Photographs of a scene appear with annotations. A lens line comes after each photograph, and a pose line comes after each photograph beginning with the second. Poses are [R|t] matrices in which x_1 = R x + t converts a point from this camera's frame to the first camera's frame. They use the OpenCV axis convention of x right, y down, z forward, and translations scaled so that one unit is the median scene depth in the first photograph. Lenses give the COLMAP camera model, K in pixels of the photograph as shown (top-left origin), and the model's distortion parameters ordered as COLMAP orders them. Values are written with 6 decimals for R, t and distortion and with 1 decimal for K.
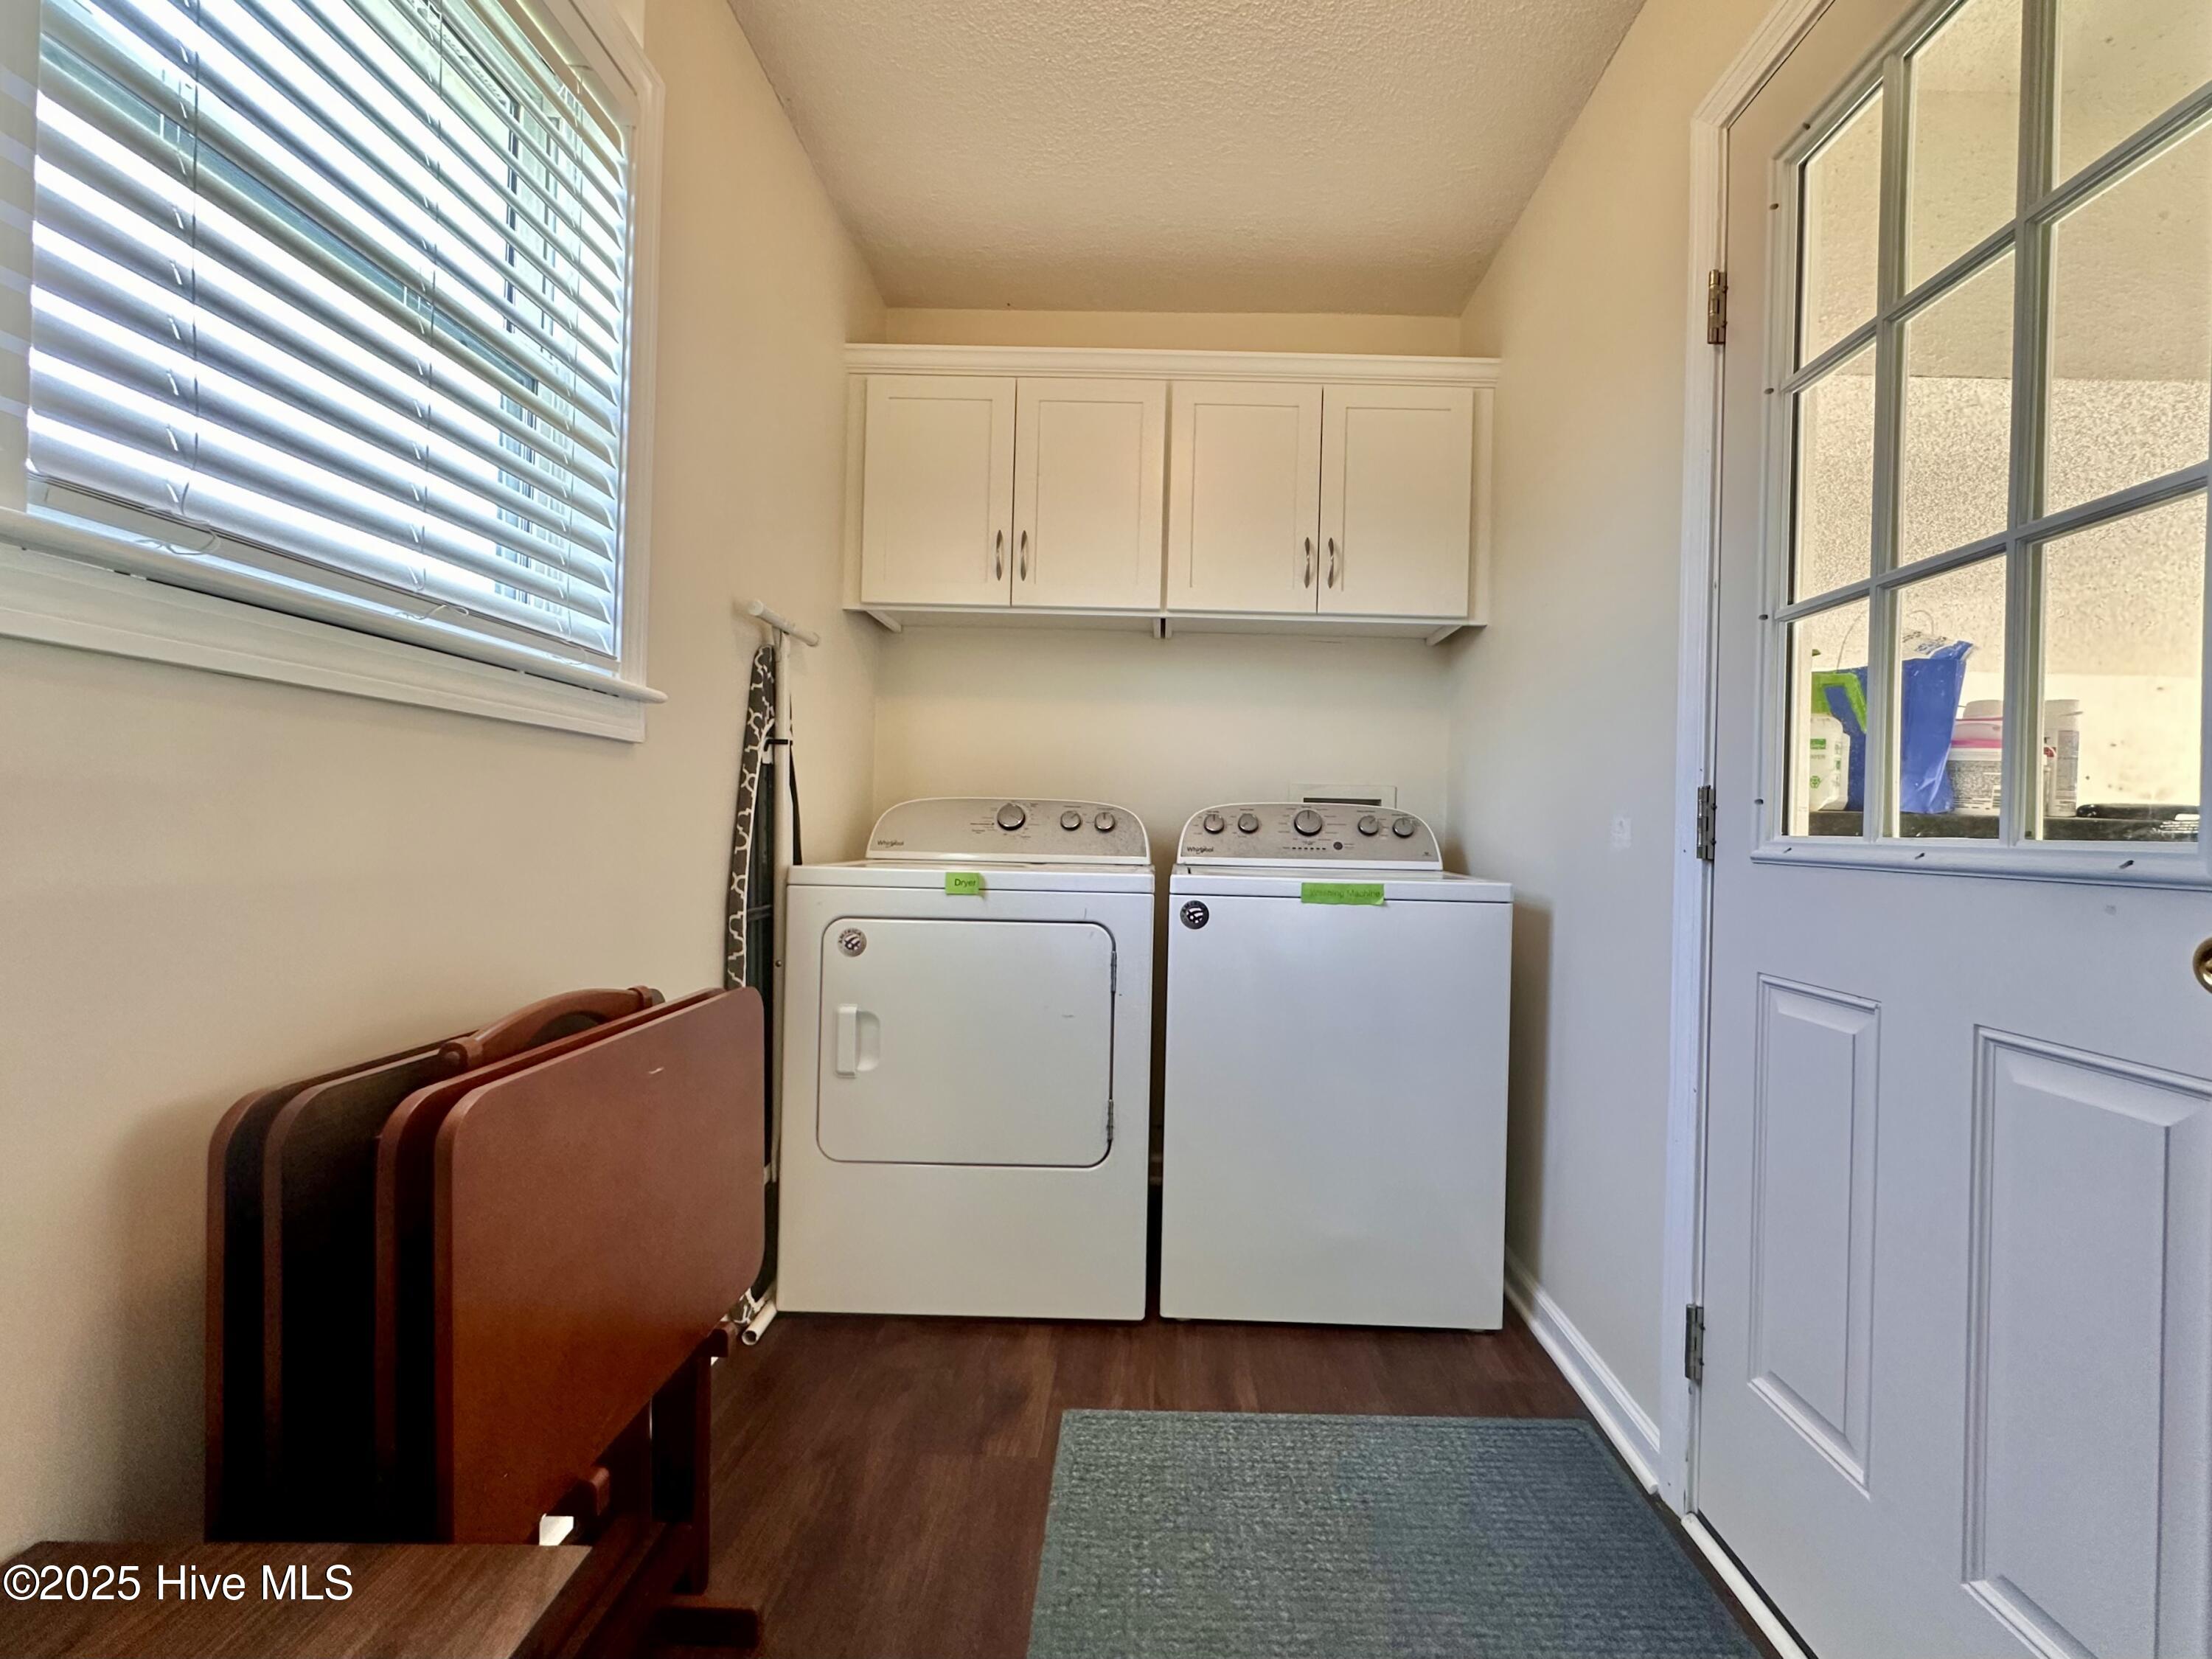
lens RADIAL K [[882.6, 0, 1103.9], [0, 882.6, 838.3], [0, 0, 1]] dist [0.000077, 0.000274]
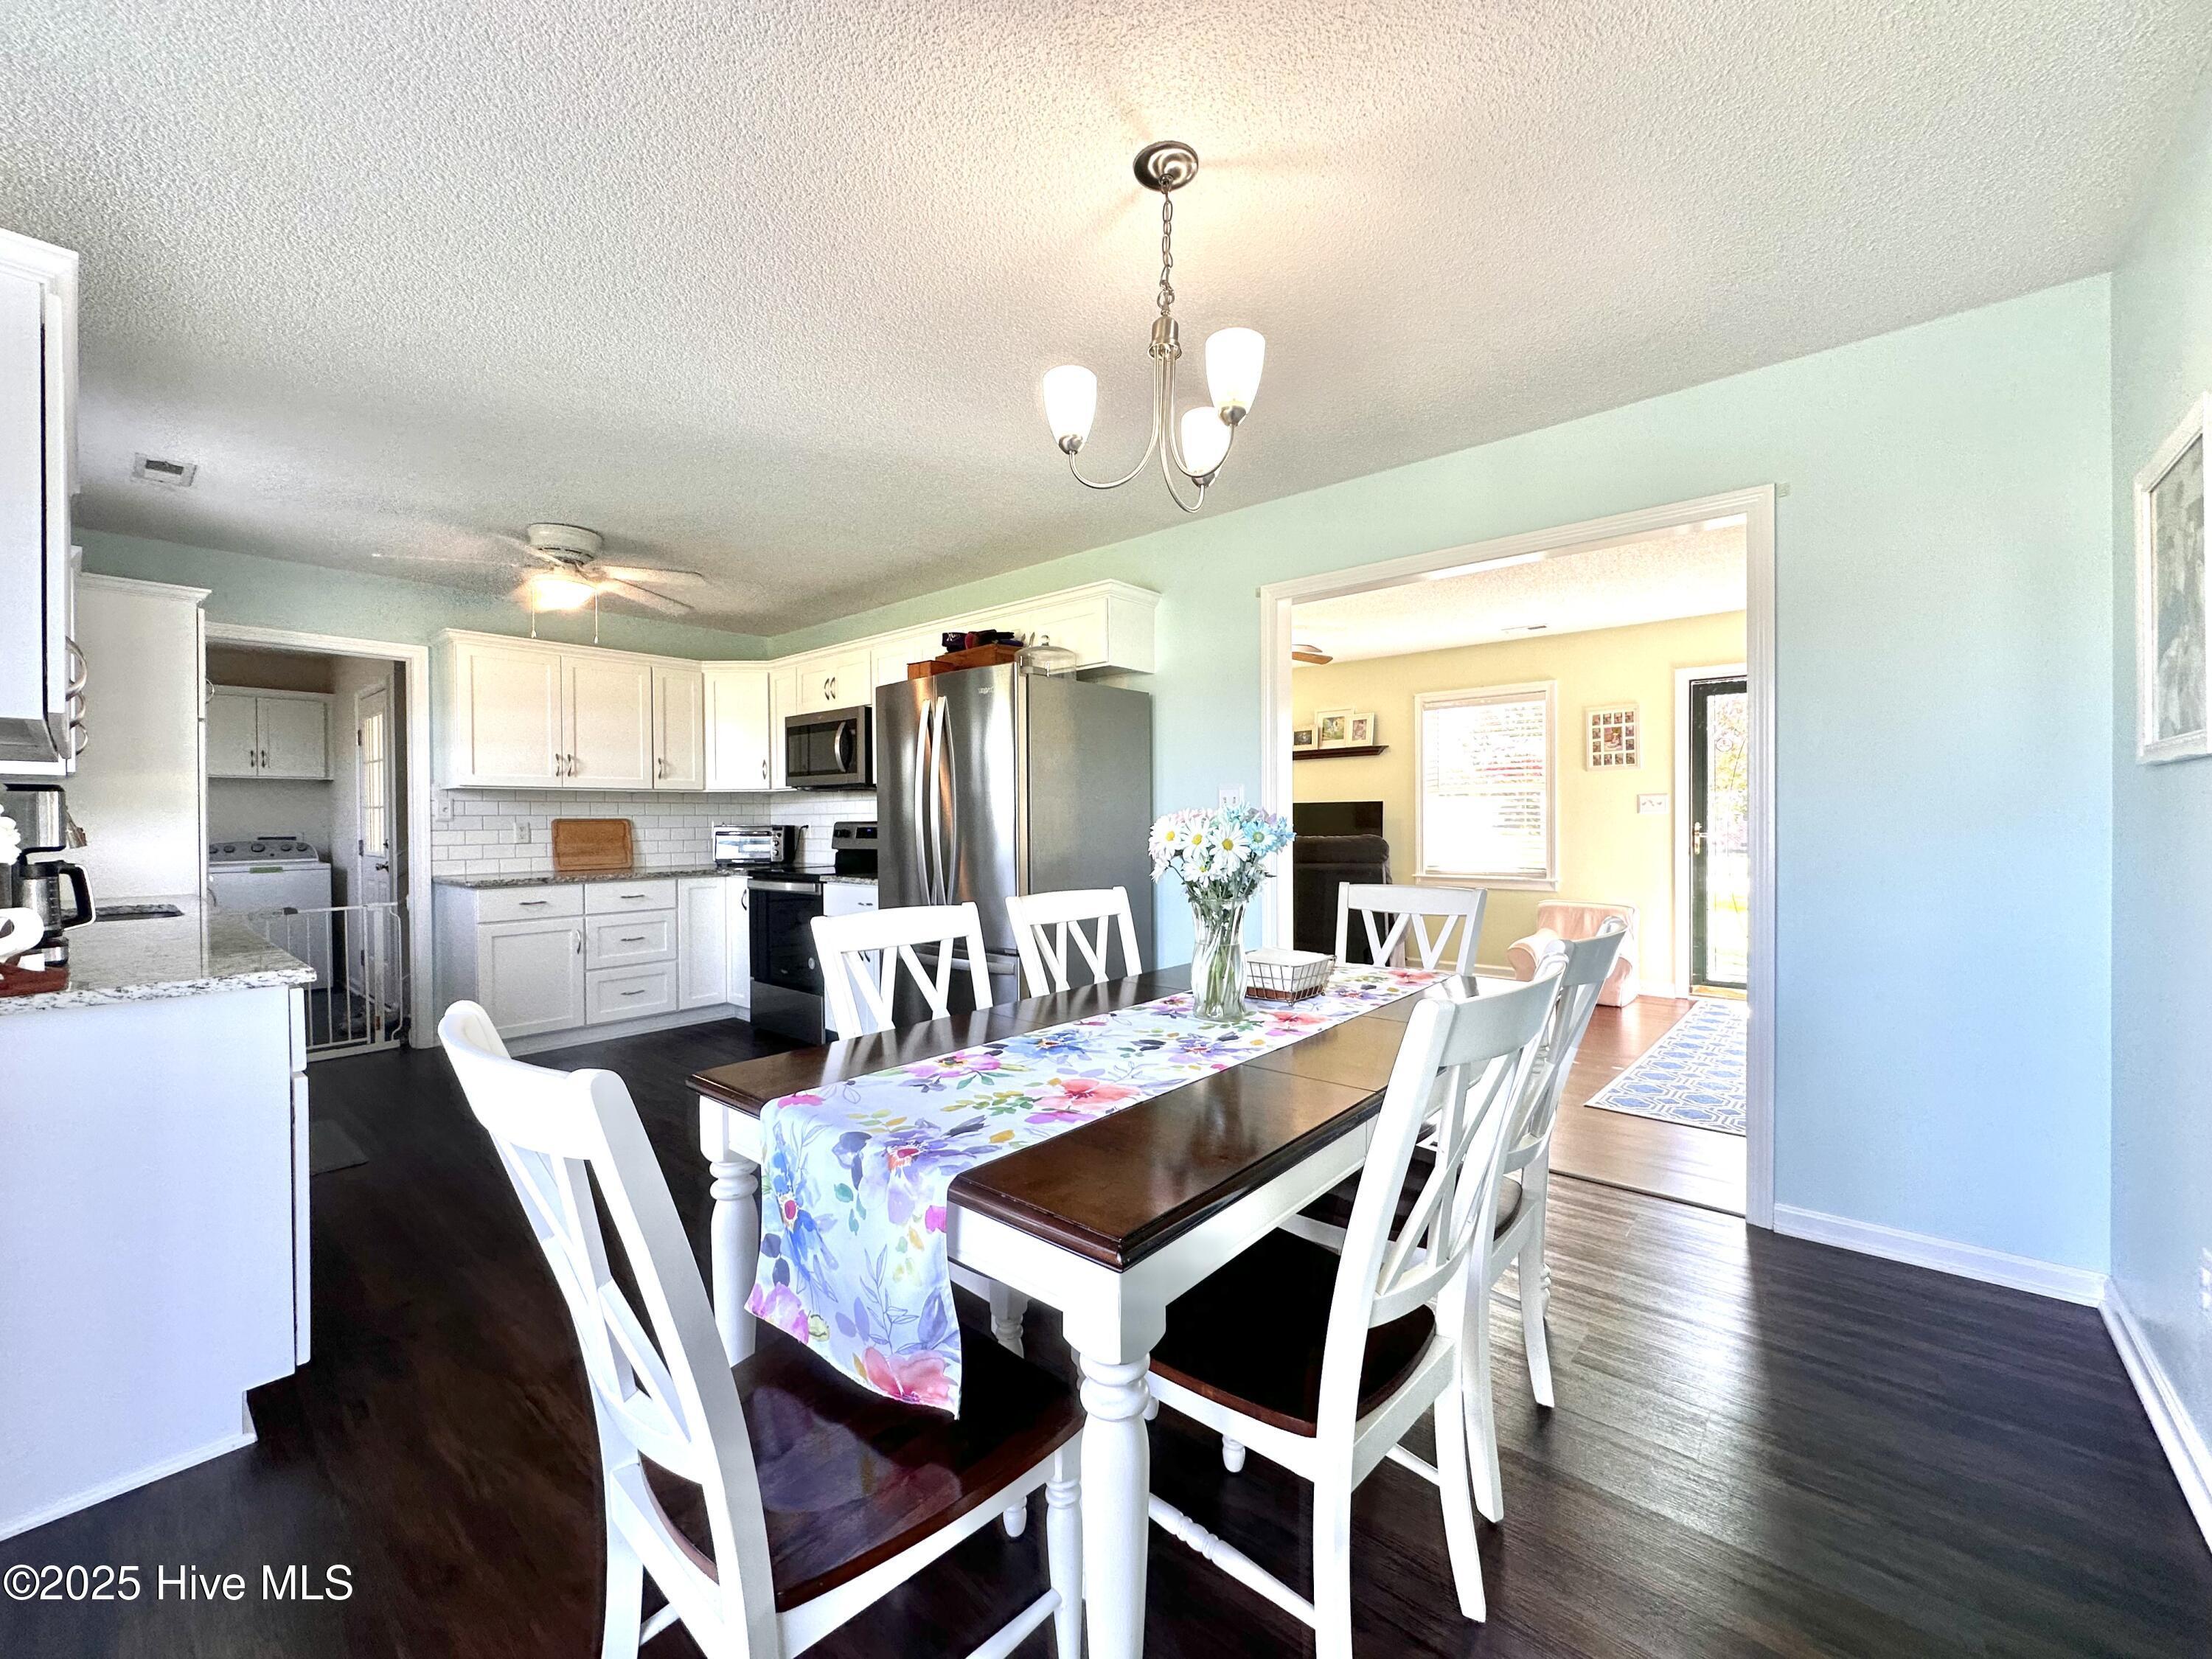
lens RADIAL K [[882.6, 0, 1112.5], [0, 882.6, 827.6], [0, 0, 1]] dist [0.000077, 0.000274]
pose [[0.651208, -0.038118, 0.757941, -0.136014], [0.026457, 0.999271, 0.027523, -0.088177], [-0.758438, 0.002130, 0.651742, -3.019051]]
